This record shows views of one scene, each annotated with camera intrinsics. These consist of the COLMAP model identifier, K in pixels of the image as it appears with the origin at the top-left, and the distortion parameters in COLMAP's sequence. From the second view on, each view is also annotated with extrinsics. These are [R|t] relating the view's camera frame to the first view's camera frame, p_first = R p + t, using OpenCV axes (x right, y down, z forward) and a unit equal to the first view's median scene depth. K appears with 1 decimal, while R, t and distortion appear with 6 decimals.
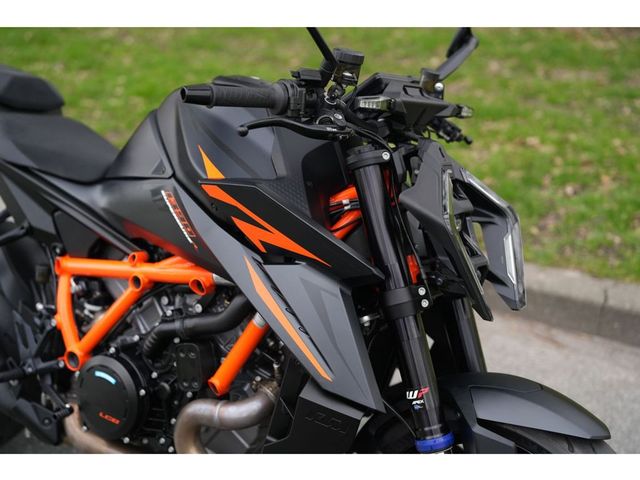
lens RADIAL K [[896.3, 0, 318.0], [0, 896.3, 243.2], [0, 0, 1]] dist [0.103449, 0.000000]
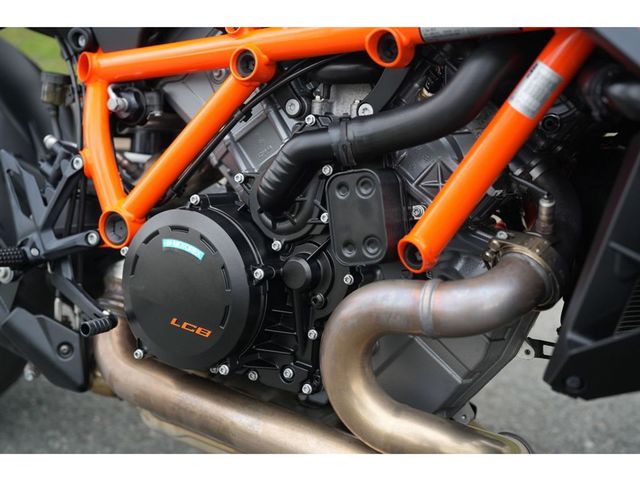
lens RADIAL K [[896.3, 0, 319.9], [0, 896.3, 242.0], [0, 0, 1]] dist [0.103449, 0.000000]
pose [[0.999684, -0.003904, 0.024819, -0.169586], [0.004284, 0.999874, -0.015258, 0.152656], [-0.024757, 0.015360, 0.999576, 0.479608]]
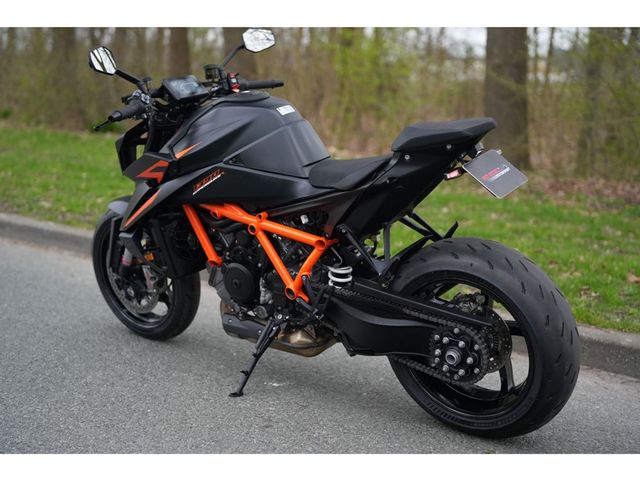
lens RADIAL K [[896.3, 0, 319.8], [0, 896.3, 236.2], [0, 0, 1]] dist [0.103449, 0.000000]
pose [[0.996384, 0.076645, -0.036655, 0.036752], [-0.083235, 0.967113, -0.240341, 0.448054], [0.017028, 0.242523, 0.969996, -0.507899]]
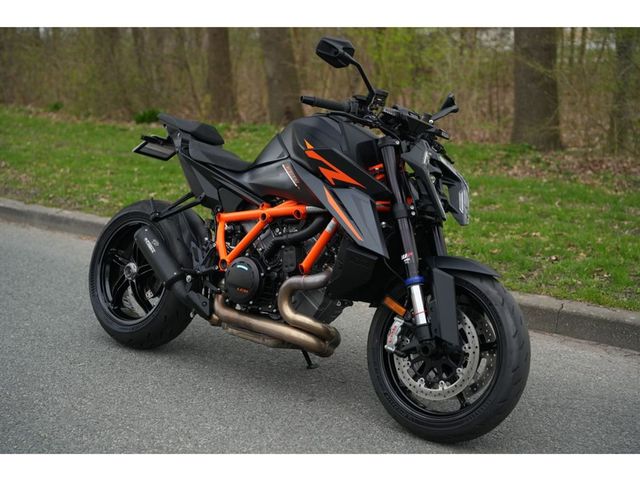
lens RADIAL K [[896.3, 0, 320.6], [0, 896.3, 237.3], [0, 0, 1]] dist [0.103449, 0.000000]
pose [[0.995380, 0.052725, -0.080248, 0.065017], [-0.068436, 0.975785, -0.207748, 0.455241], [0.067351, 0.212280, 0.974885, -0.777722]]
